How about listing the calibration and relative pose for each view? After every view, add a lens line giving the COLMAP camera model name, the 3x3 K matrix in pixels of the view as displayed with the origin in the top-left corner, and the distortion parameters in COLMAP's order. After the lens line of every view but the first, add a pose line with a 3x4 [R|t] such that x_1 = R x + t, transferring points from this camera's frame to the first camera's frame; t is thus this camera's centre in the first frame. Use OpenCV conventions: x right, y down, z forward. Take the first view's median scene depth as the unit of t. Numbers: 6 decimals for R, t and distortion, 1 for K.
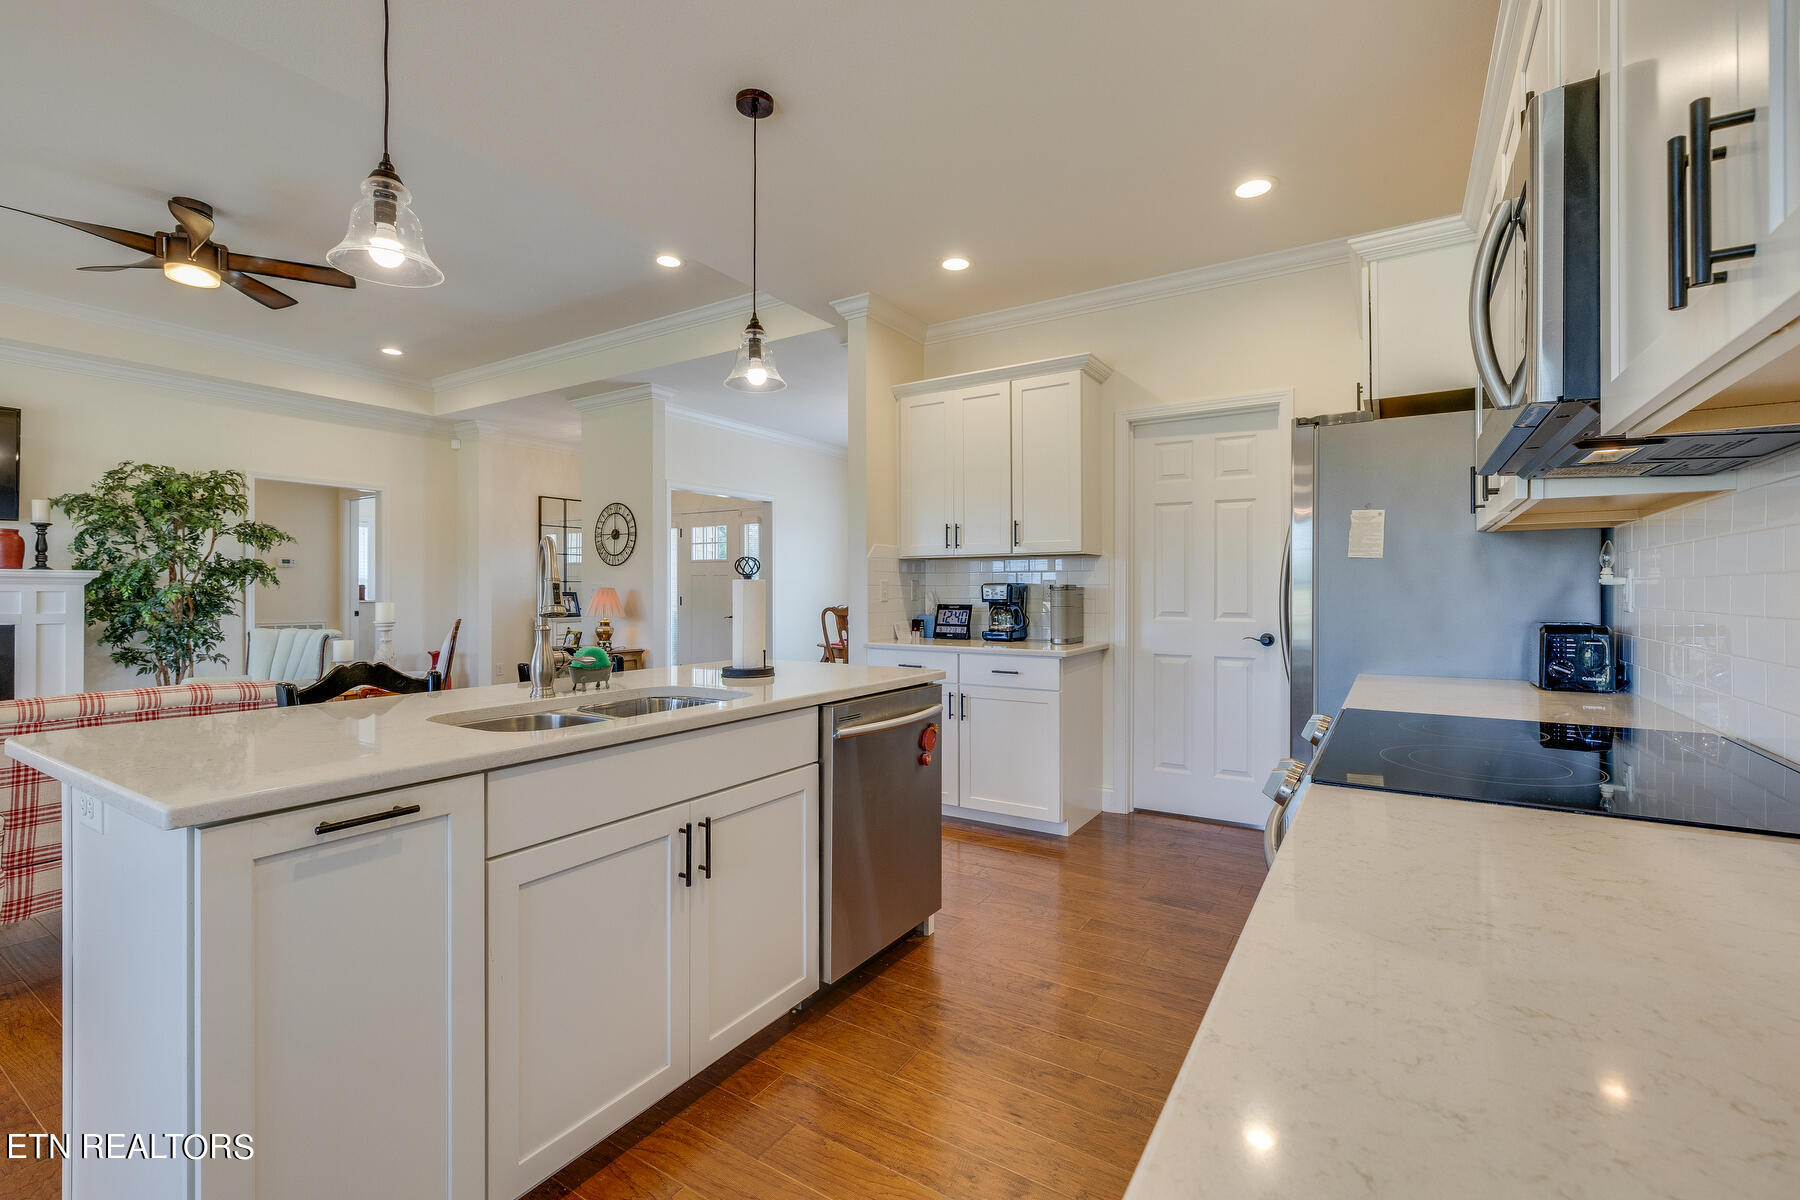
lens RADIAL K [[756.8, 0, 887.5], [0, 756.8, 585.6], [0, 0, 1]] dist [0.002448, 0.000417]
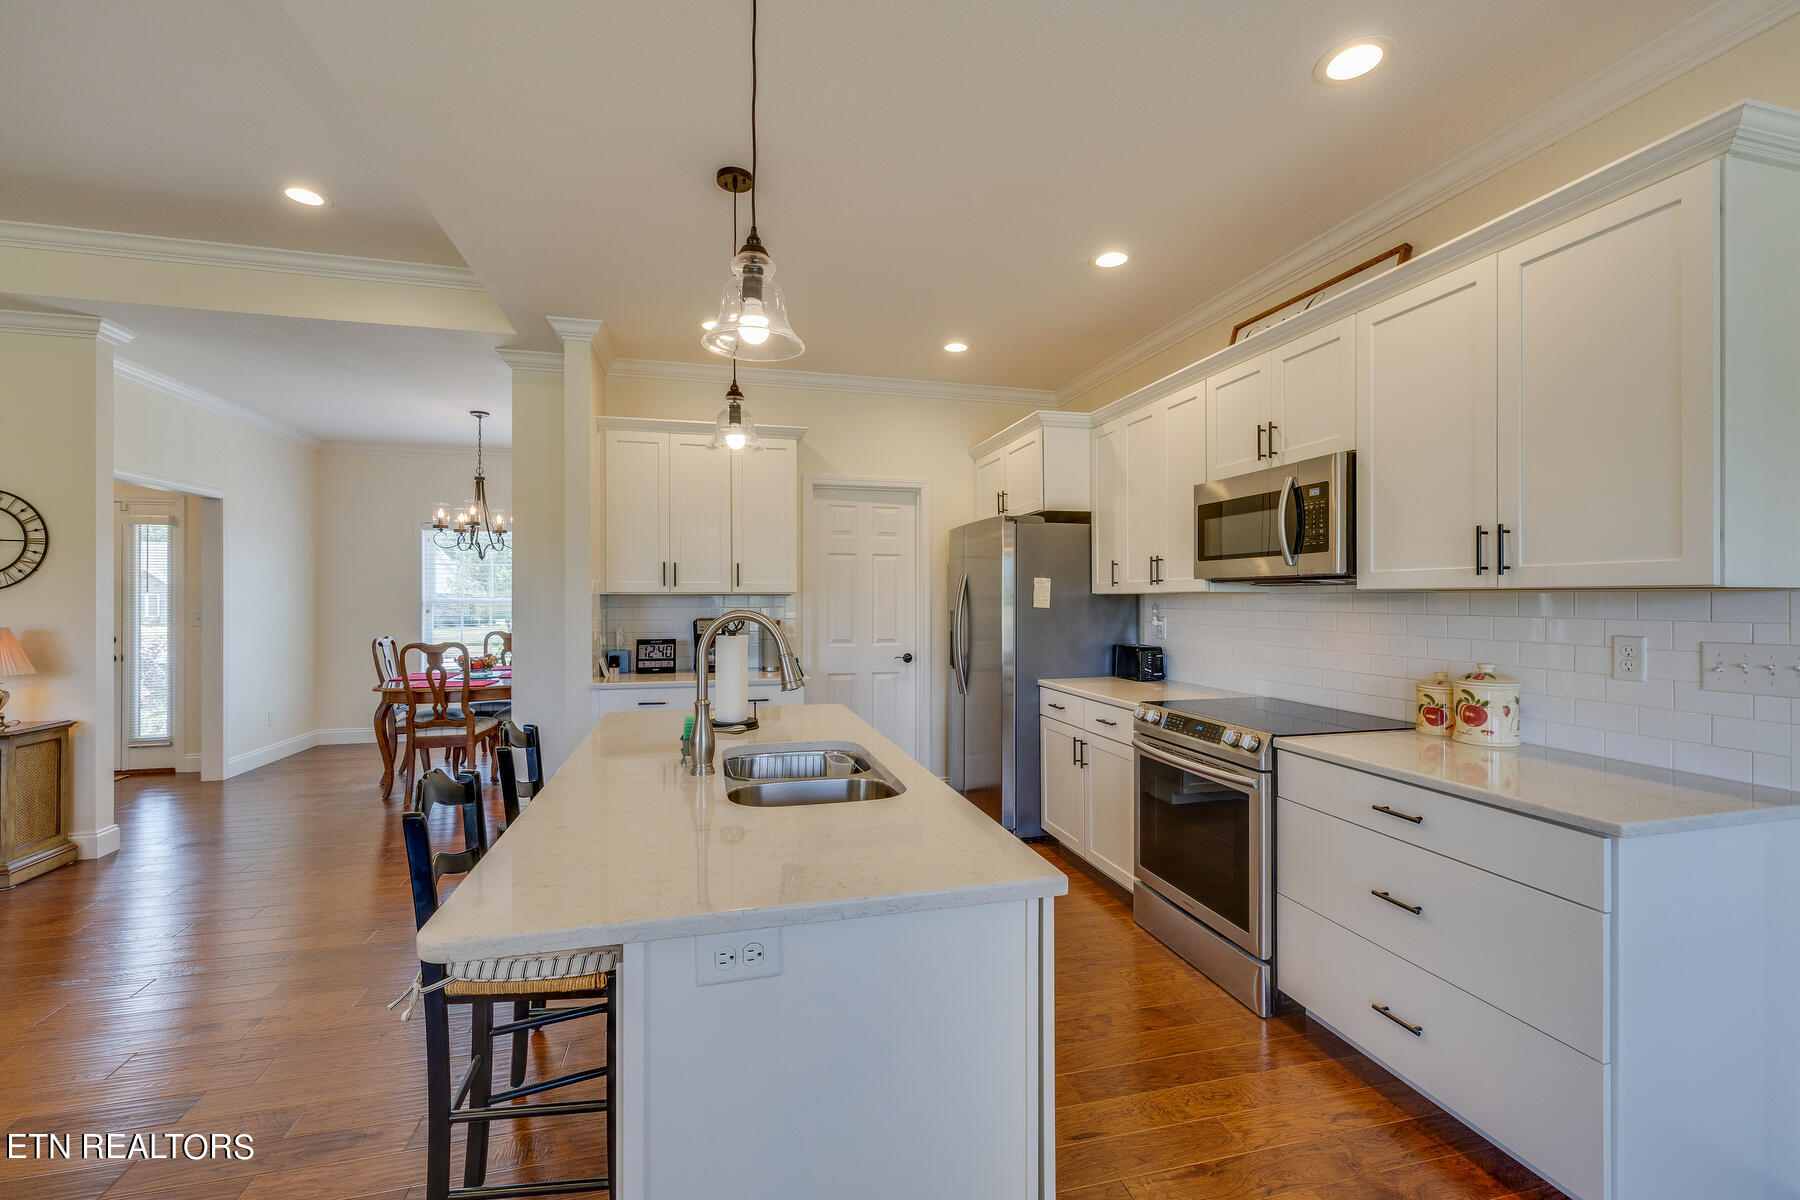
lens RADIAL K [[756.8, 0, 894.9], [0, 756.8, 597.7], [0, 0, 1]] dist [0.002448, 0.000417]
pose [[0.687032, 0.001015, 0.726626, -0.373381], [-0.001841, 0.999998, 0.000344, -0.027828], [-0.726625, -0.001574, 0.687033, 0.052587]]
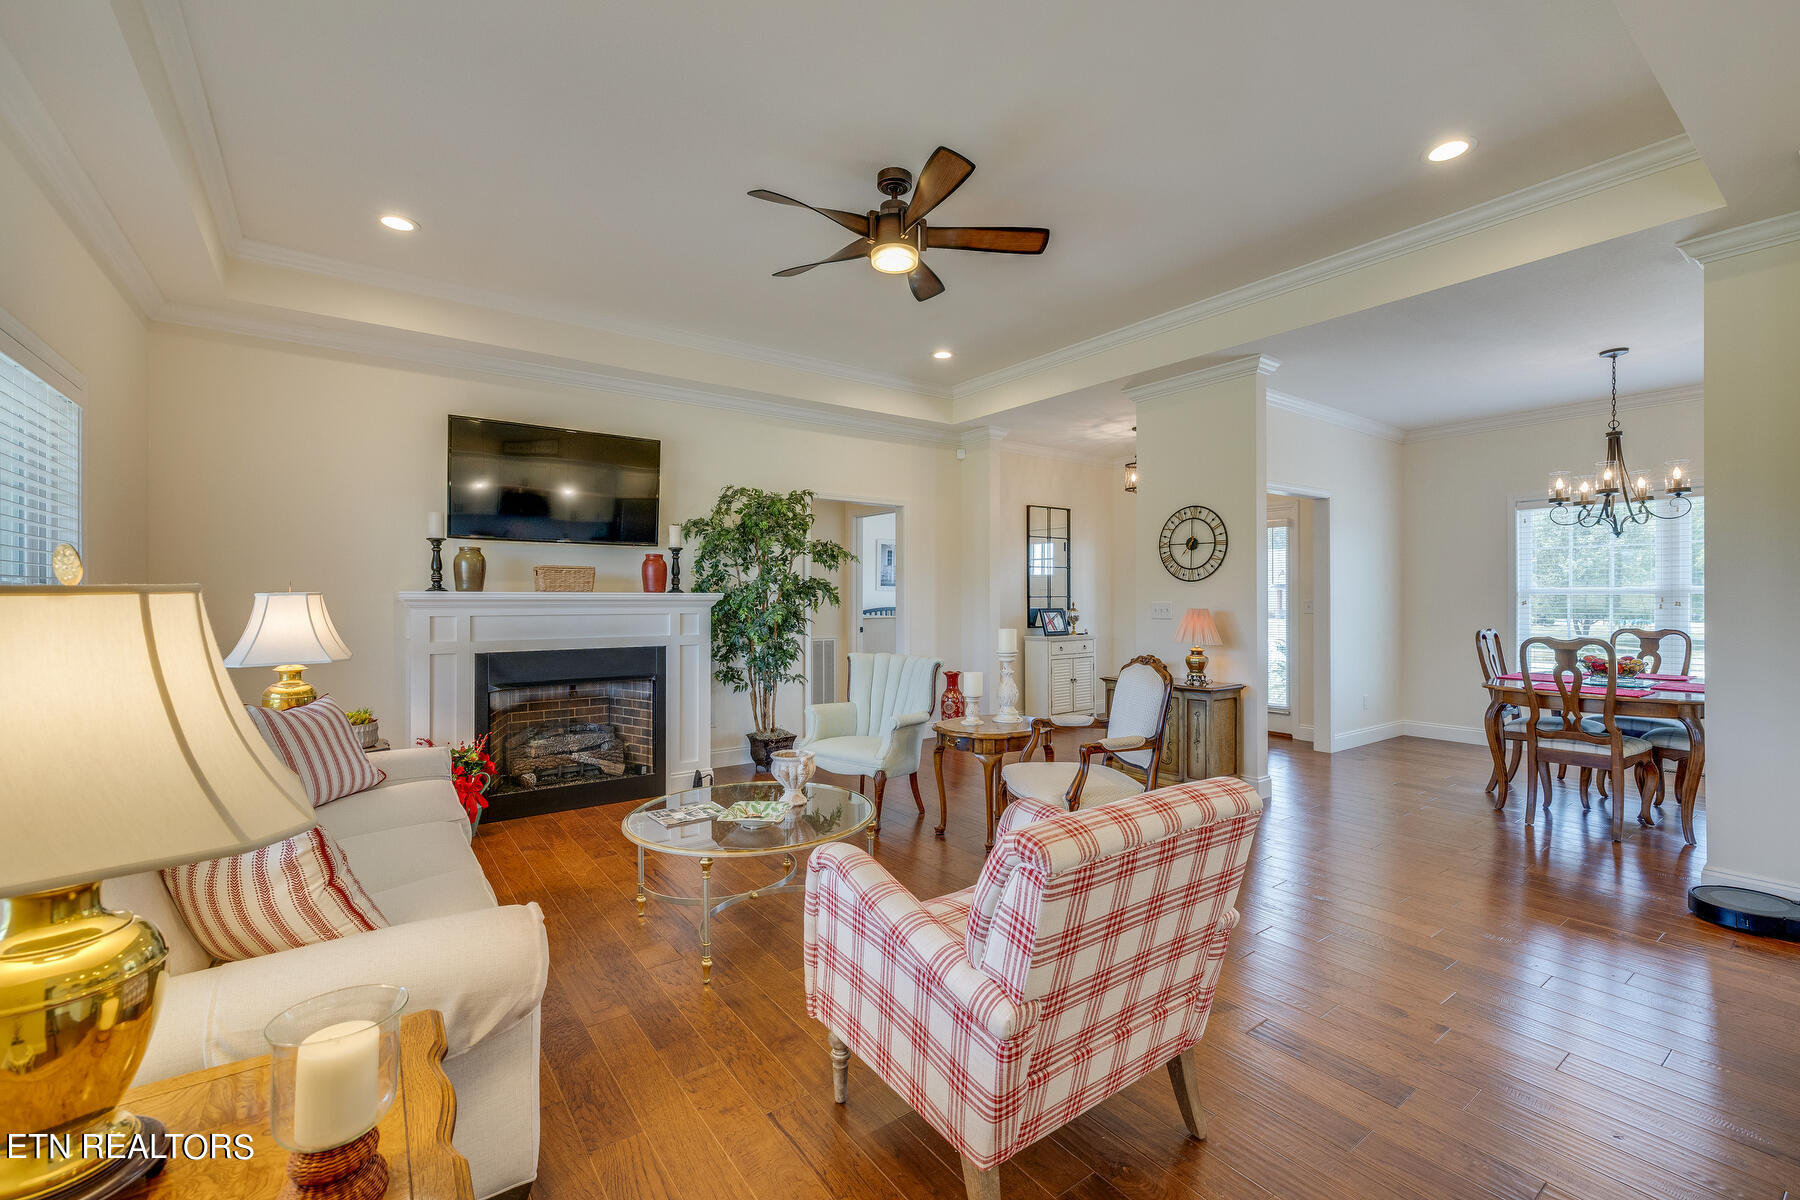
lens RADIAL K [[756.8, 0, 907.8], [0, 756.8, 594.1], [0, 0, 1]] dist [0.002448, 0.000417]
pose [[0.930553, -0.003294, -0.366142, -0.430741], [0.003252, 0.999994, -0.000732, -0.016392], [0.366142, -0.000510, 0.930559, 0.143831]]
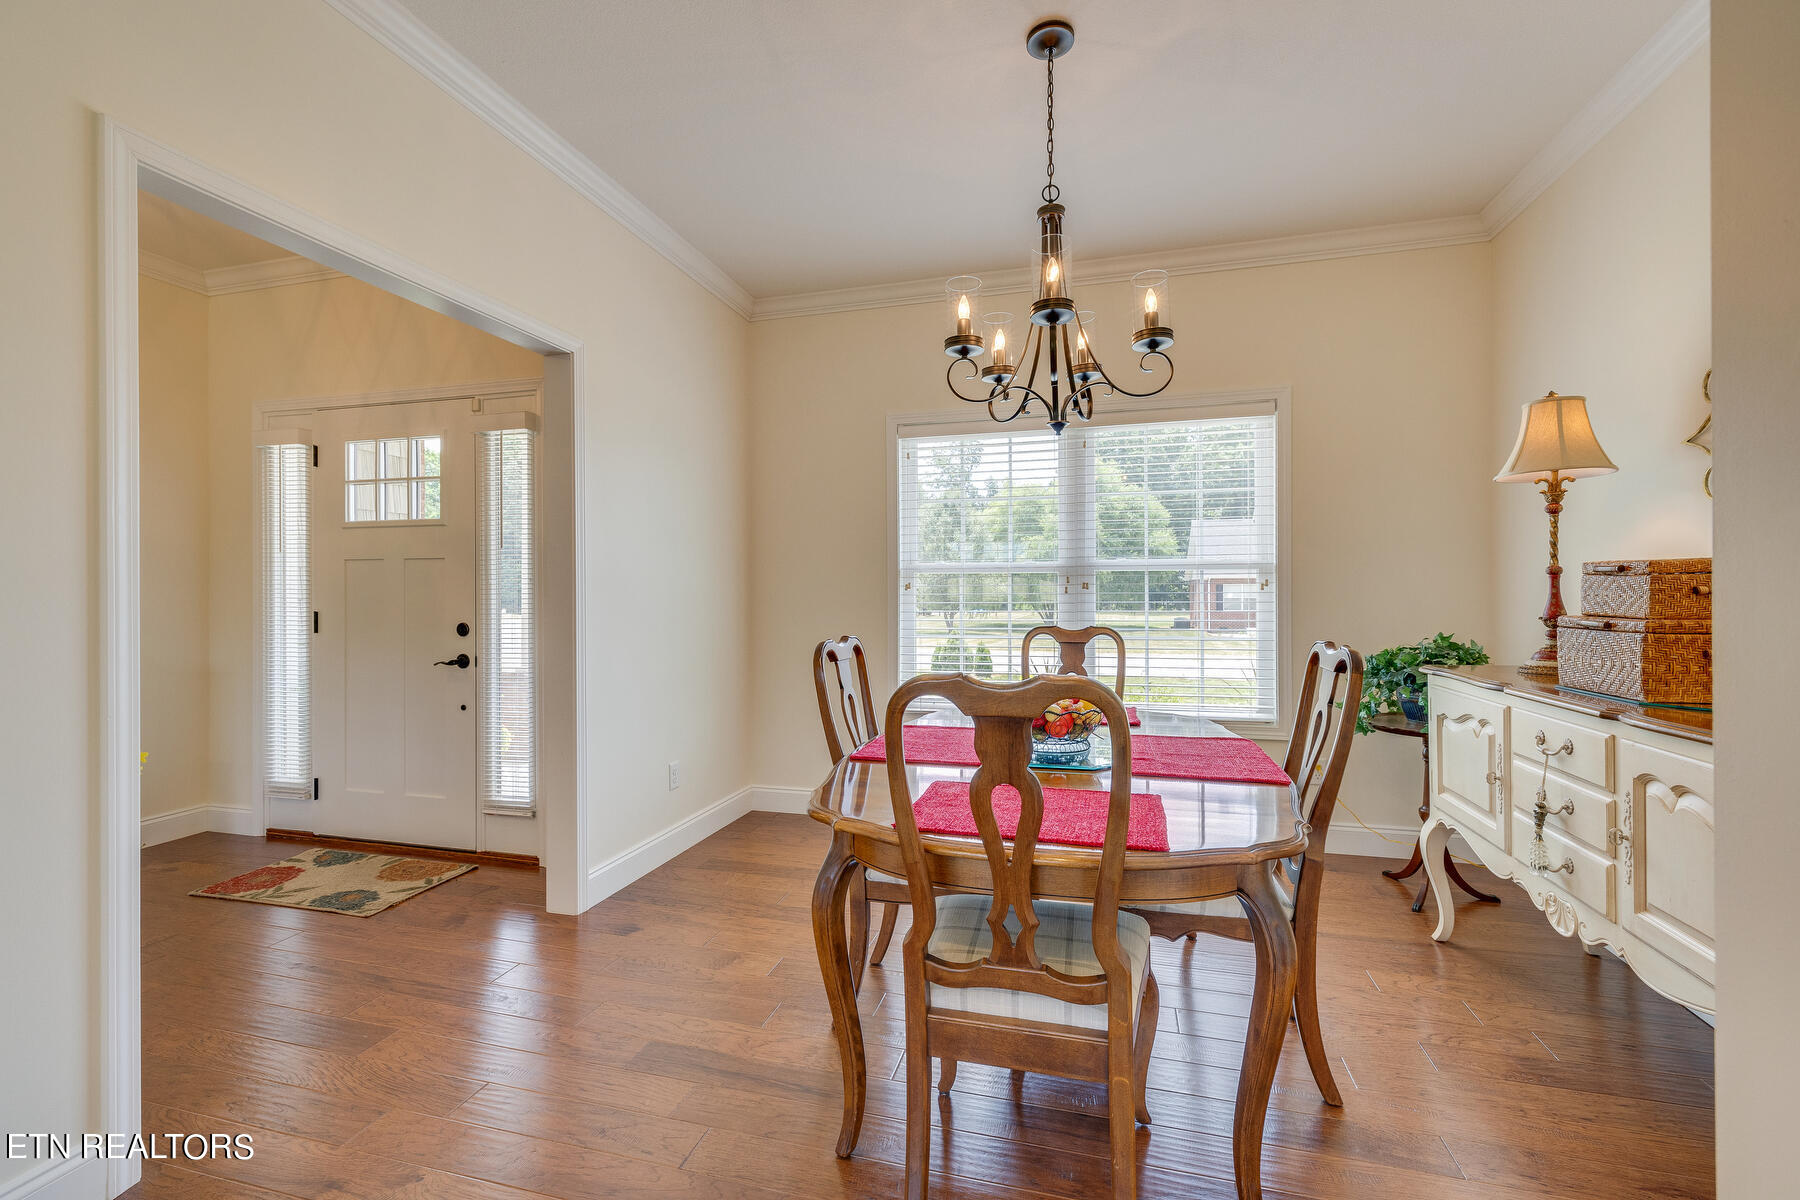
lens RADIAL K [[756.8, 0, 900.5], [0, 756.8, 588.5], [0, 0, 1]] dist [0.002448, 0.000417]
pose [[0.958142, -0.004819, 0.286254, -0.166055], [0.005431, 0.999984, -0.001344, 0.004684], [-0.286243, 0.002843, 0.958153, 0.956250]]
